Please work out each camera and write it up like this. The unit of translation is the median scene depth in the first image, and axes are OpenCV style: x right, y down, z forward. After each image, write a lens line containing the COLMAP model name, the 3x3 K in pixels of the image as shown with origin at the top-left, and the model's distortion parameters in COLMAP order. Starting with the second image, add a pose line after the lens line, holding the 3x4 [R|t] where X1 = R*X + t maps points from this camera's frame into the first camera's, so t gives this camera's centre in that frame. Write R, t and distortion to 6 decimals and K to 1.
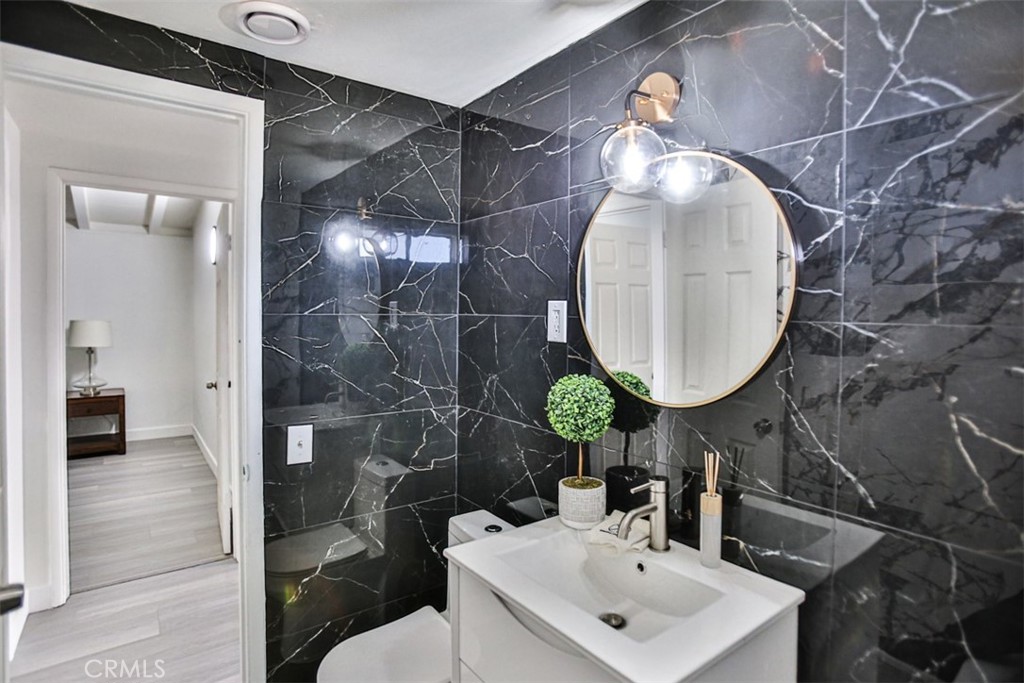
lens RADIAL K [[525.1, 0, 513.0], [0, 525.1, 324.0], [0, 0, 1]] dist [-0.034901, 0.000635]
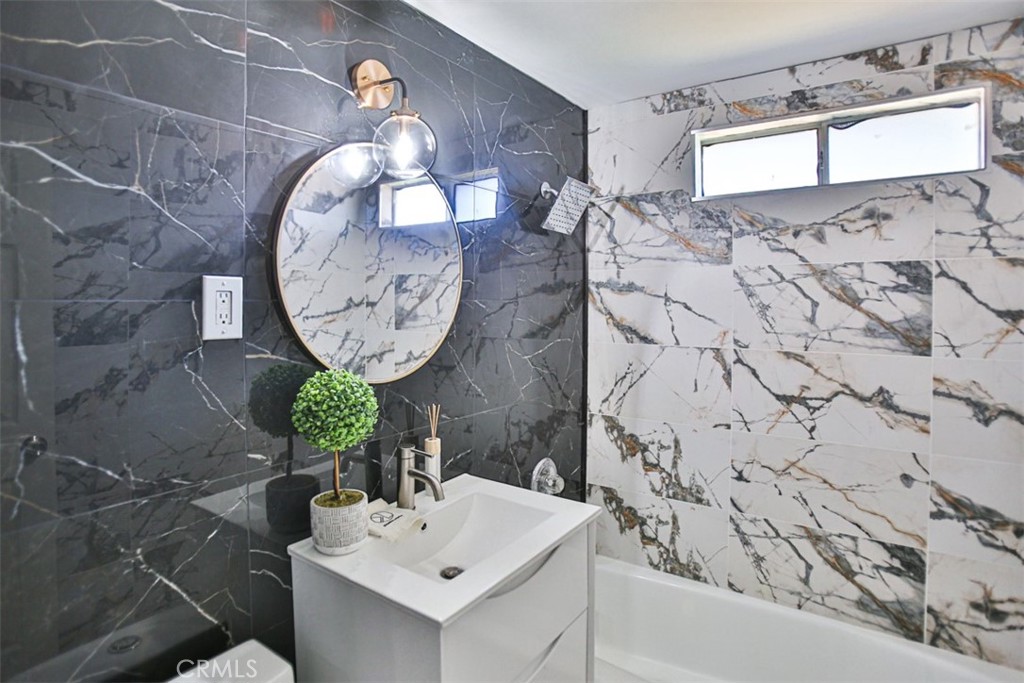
lens RADIAL K [[525.1, 0, 513.0], [0, 525.1, 324.0], [0, 0, 1]] dist [-0.034901, 0.000635]
pose [[-0.262815, -0.045376, 0.963779, -0.457087], [0.016609, 0.998533, 0.051541, -0.009654], [-0.964703, 0.029553, -0.261676, 0.585924]]
